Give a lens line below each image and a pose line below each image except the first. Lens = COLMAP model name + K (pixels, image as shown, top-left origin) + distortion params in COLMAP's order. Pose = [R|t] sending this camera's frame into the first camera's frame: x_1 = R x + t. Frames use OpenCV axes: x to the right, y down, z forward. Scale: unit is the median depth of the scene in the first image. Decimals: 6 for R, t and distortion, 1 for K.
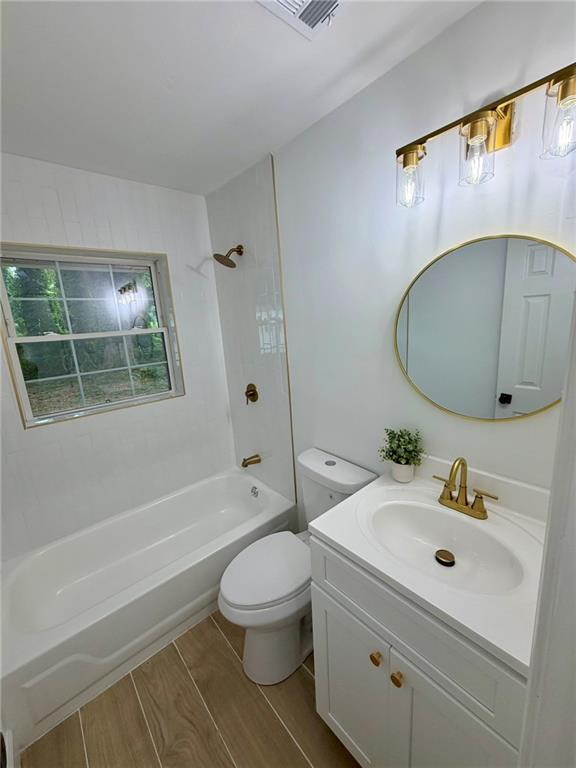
lens RADIAL K [[303.4, 0, 287.2], [0, 303.4, 379.0], [0, 0, 1]] dist [-0.003196, 0.000826]
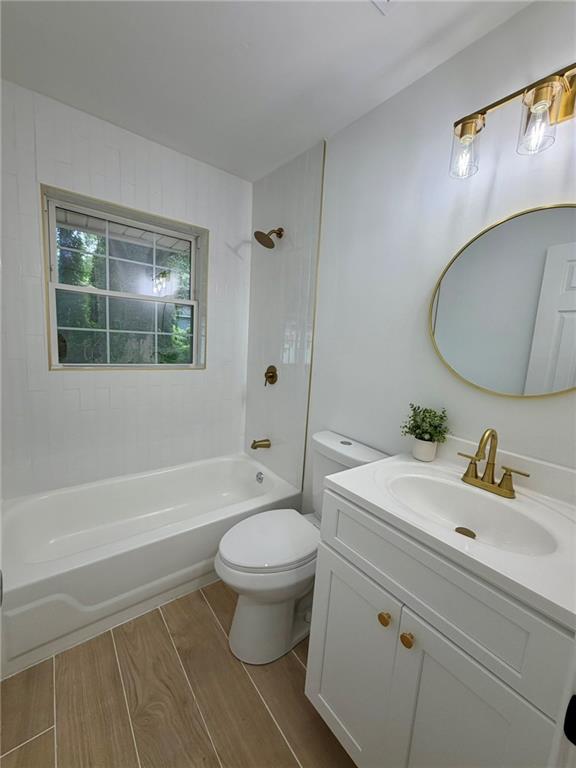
lens RADIAL K [[303.4, 0, 287.5], [0, 303.4, 379.2], [0, 0, 1]] dist [-0.003196, 0.000826]
pose [[0.990700, 0.130239, -0.039378, -0.038198], [-0.132629, 0.988978, -0.065822, 0.199678], [0.030372, 0.070433, 0.997054, 0.014289]]
